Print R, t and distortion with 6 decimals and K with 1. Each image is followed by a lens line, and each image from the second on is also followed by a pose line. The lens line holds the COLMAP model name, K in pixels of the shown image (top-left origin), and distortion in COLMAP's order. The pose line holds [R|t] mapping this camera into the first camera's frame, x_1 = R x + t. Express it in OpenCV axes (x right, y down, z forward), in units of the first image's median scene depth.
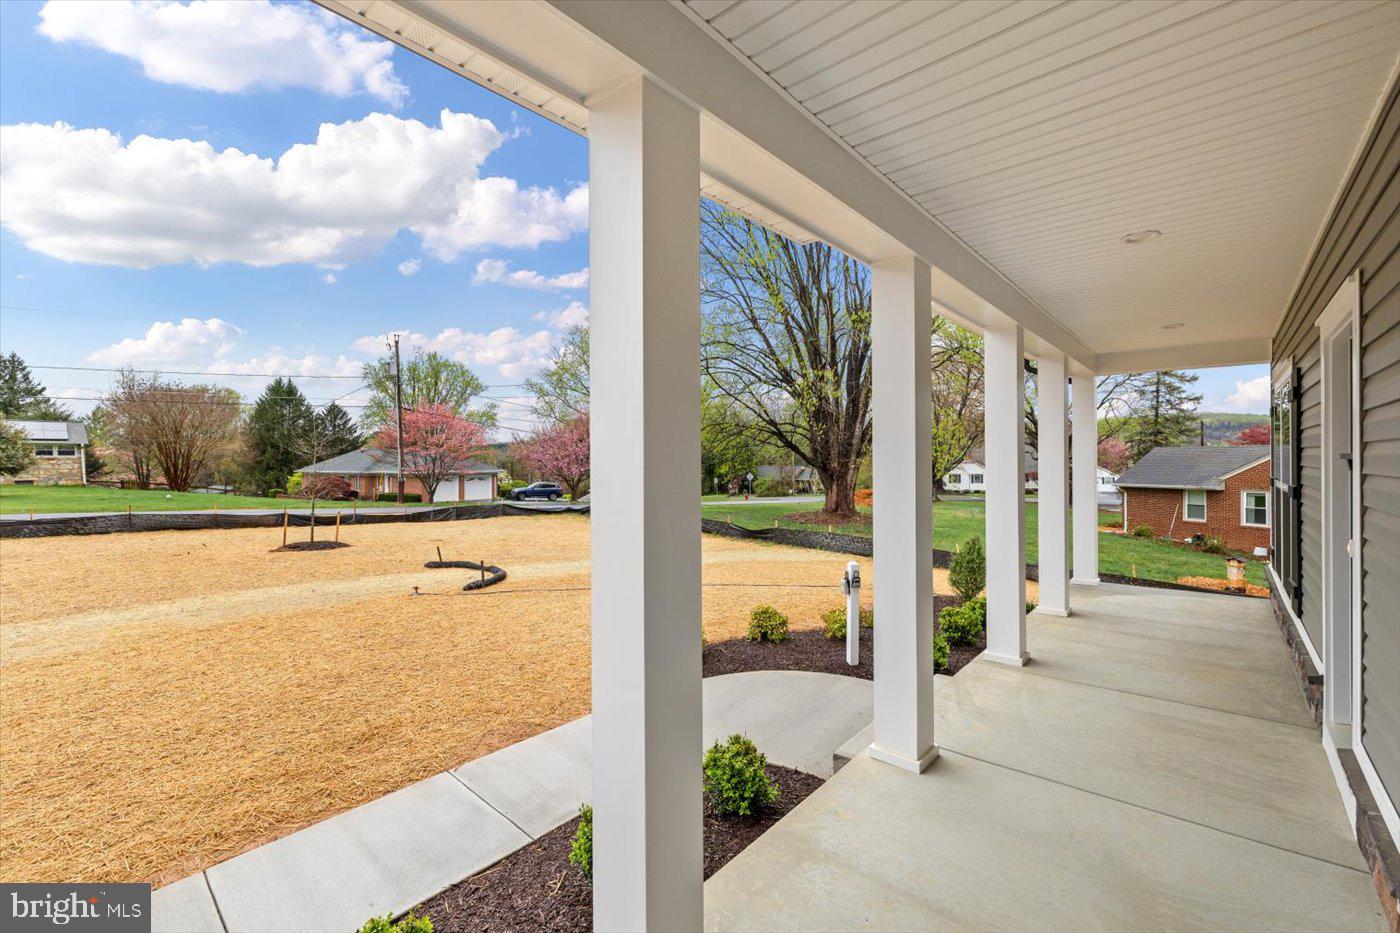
lens RADIAL K [[593.6, 0, 698.8], [0, 593.6, 459.1], [0, 0, 1]] dist [-0.001116, 0.000222]
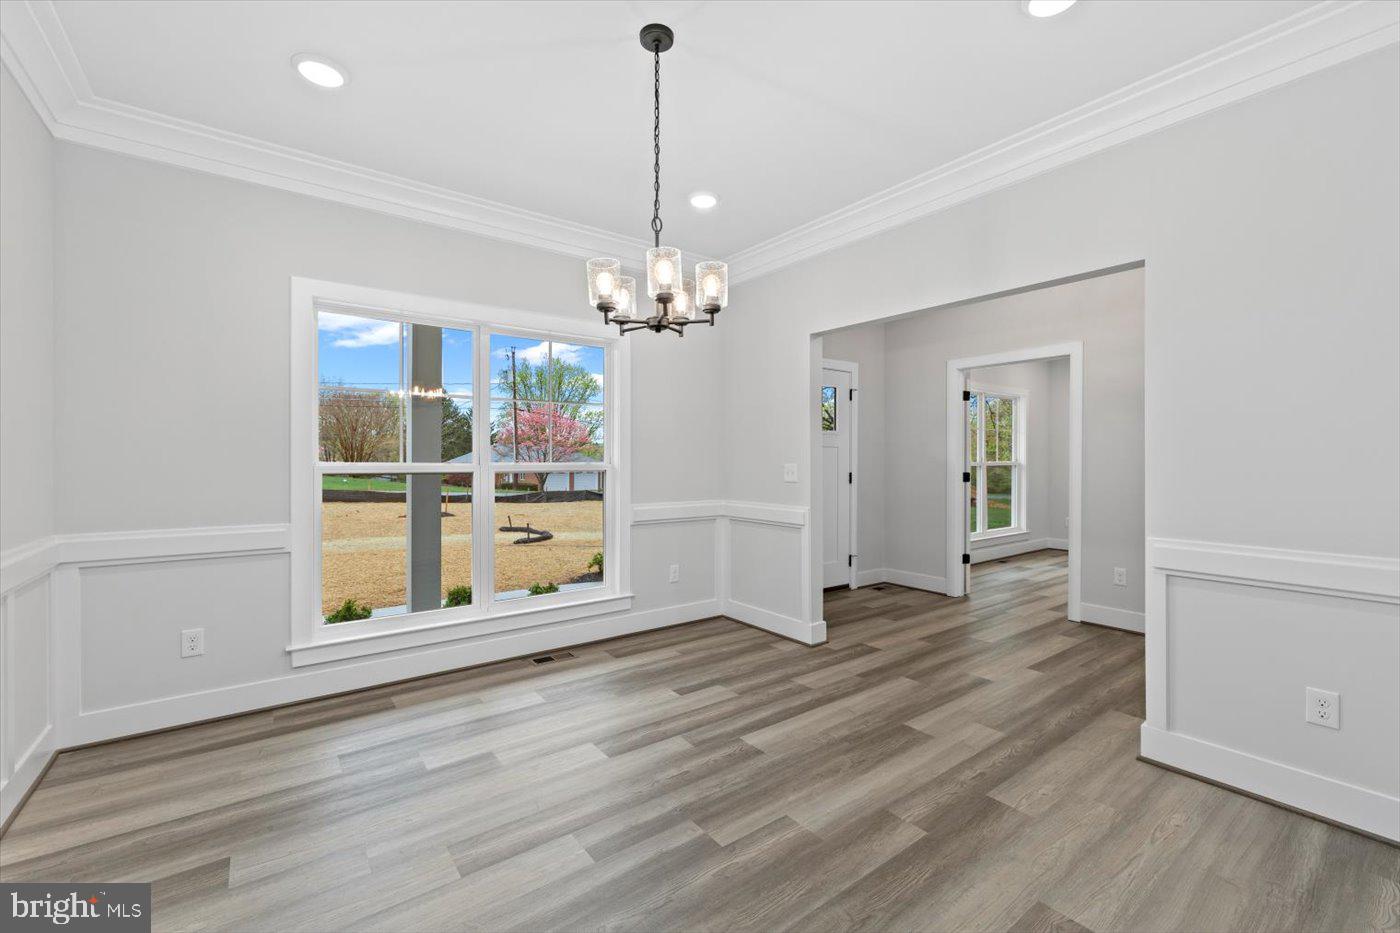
lens RADIAL K [[593.6, 0, 705.0], [0, 593.6, 460.3], [0, 0, 1]] dist [-0.001116, 0.000222]
pose [[0.980998, 0.007078, -0.193890, 0.136542], [-0.005807, 0.999958, 0.007119, 0.005820], [0.193932, -0.005858, 0.980997, -0.120681]]
